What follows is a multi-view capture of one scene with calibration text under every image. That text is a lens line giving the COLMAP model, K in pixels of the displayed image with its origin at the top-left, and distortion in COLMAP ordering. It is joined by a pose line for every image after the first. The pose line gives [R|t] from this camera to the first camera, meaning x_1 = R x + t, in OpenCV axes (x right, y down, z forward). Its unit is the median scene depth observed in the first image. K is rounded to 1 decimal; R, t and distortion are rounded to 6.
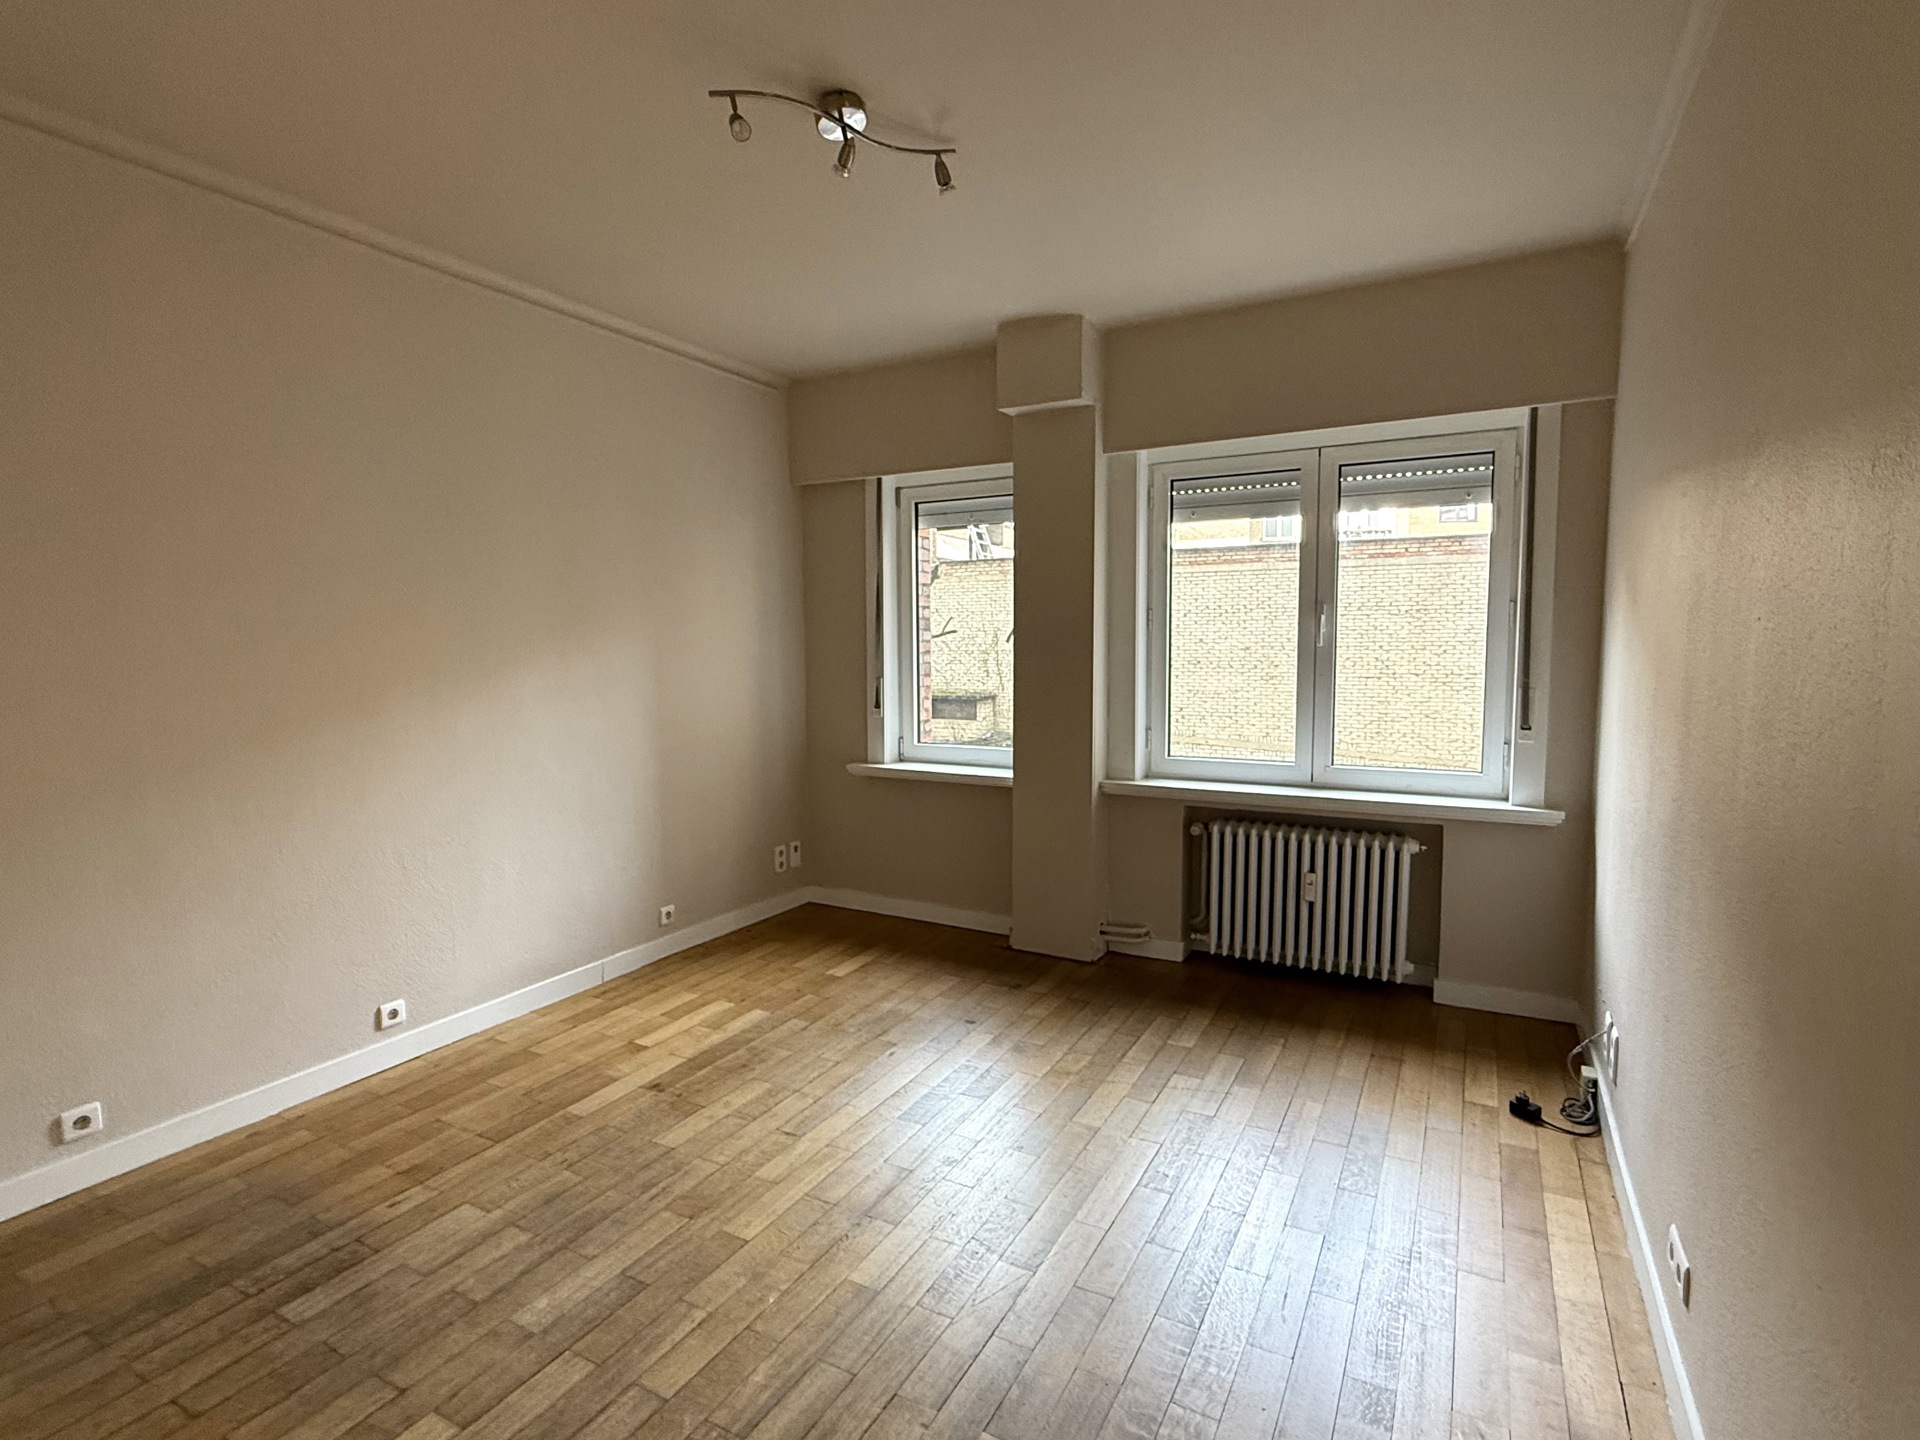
lens RADIAL K [[947.9, 0, 959.9], [0, 947.9, 720.7], [0, 0, 1]] dist [0.000195, 0.000034]
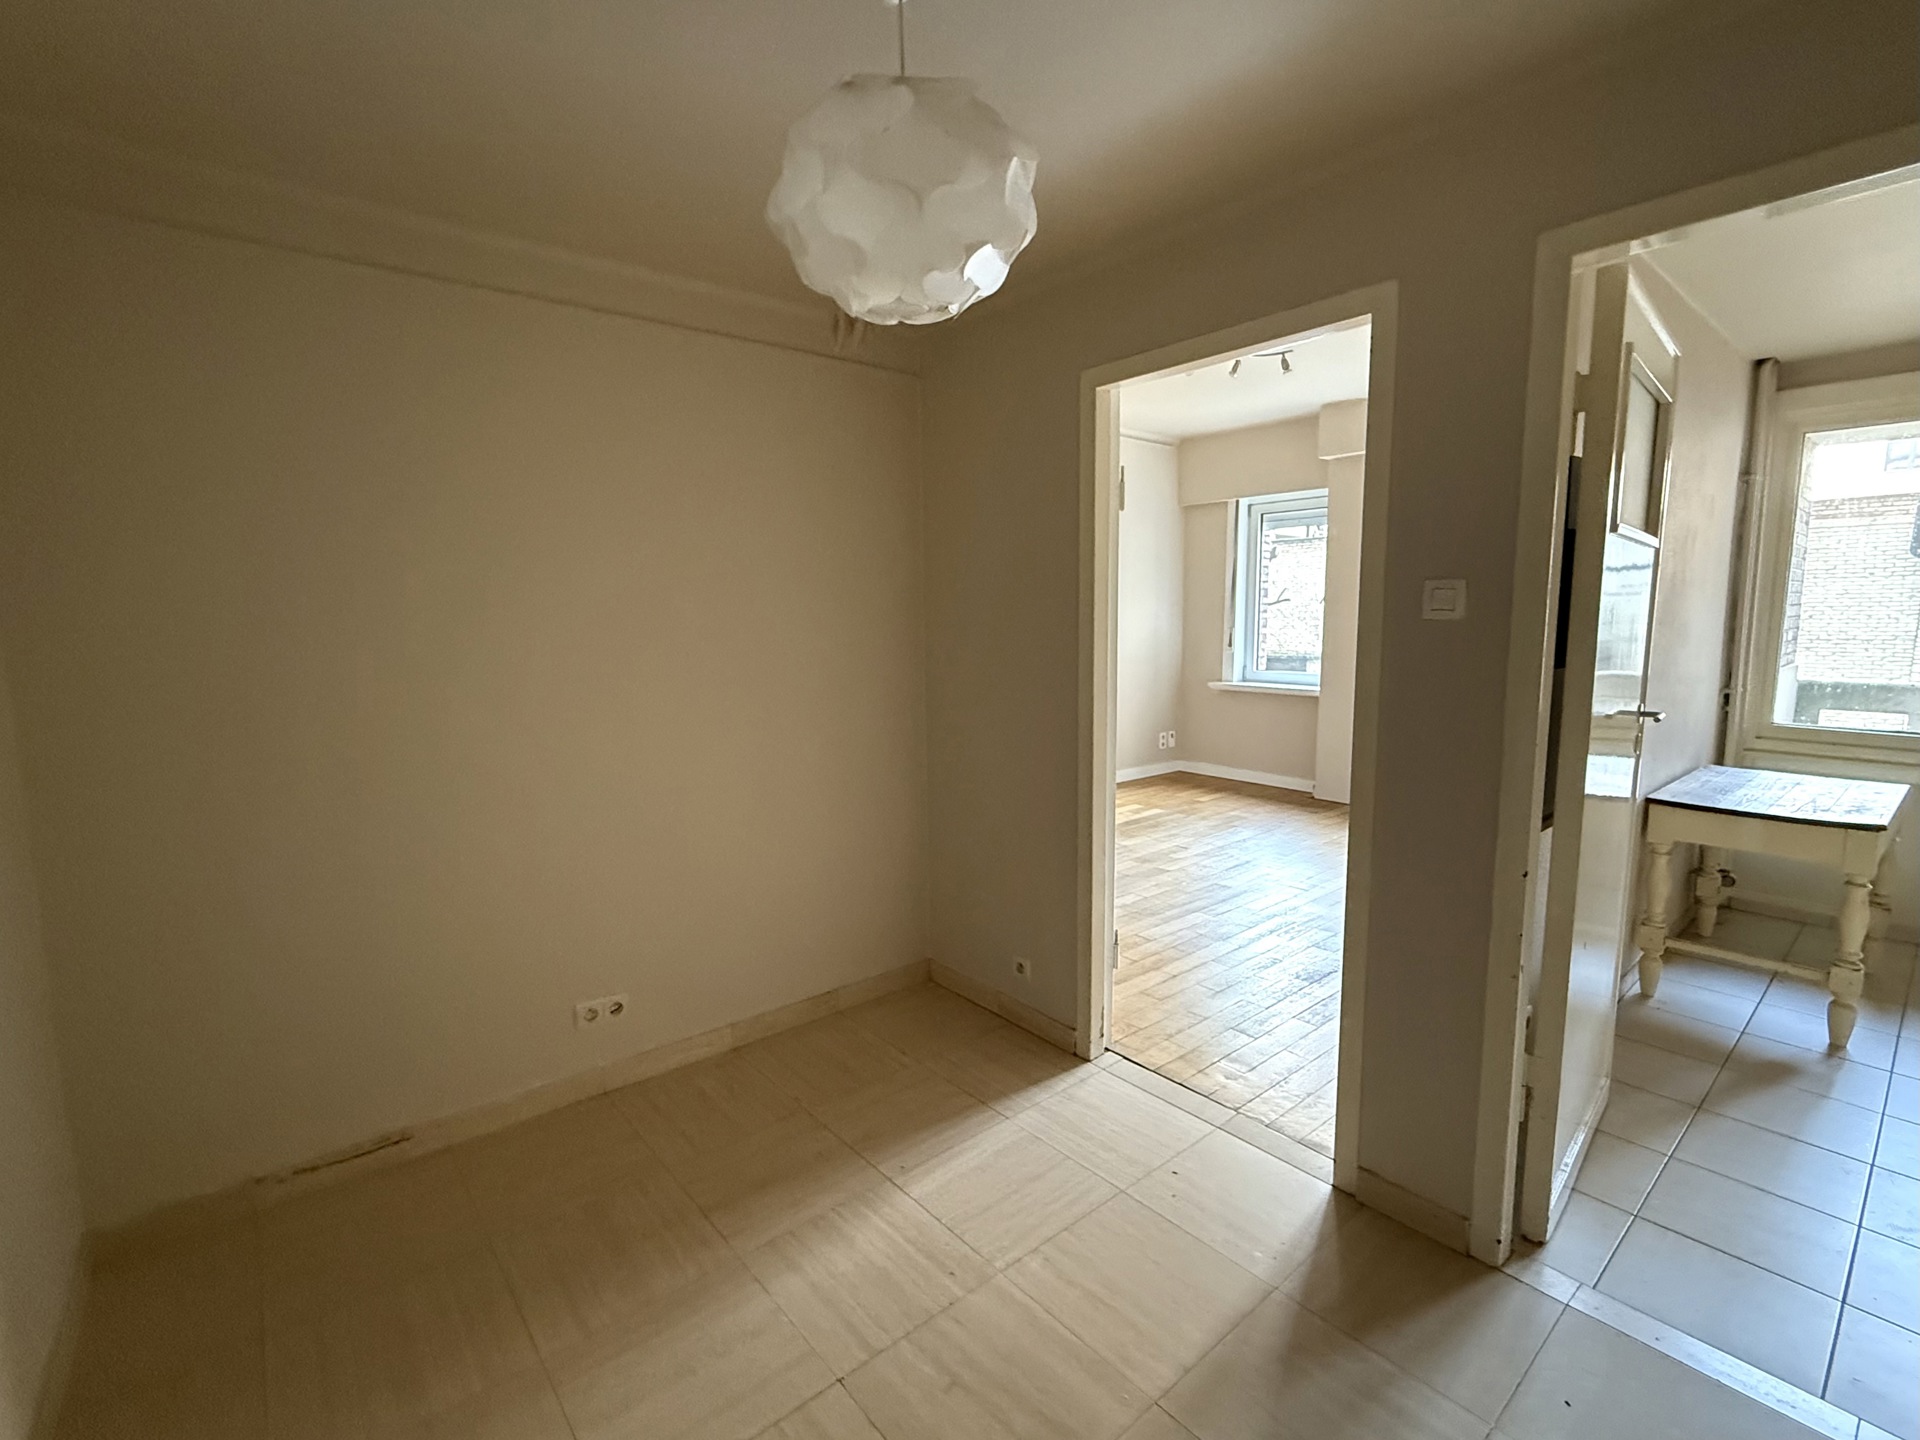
lens RADIAL K [[858.7, 0, 962.4], [0, 858.7, 720.0], [0, 0, 1]] dist [-0.000092, 0.000036]
pose [[0.932909, 0.042773, -0.357564, 0.013271], [-0.027906, 0.998522, 0.046639, 0.052928], [0.359030, -0.033532, 0.932723, -0.484319]]
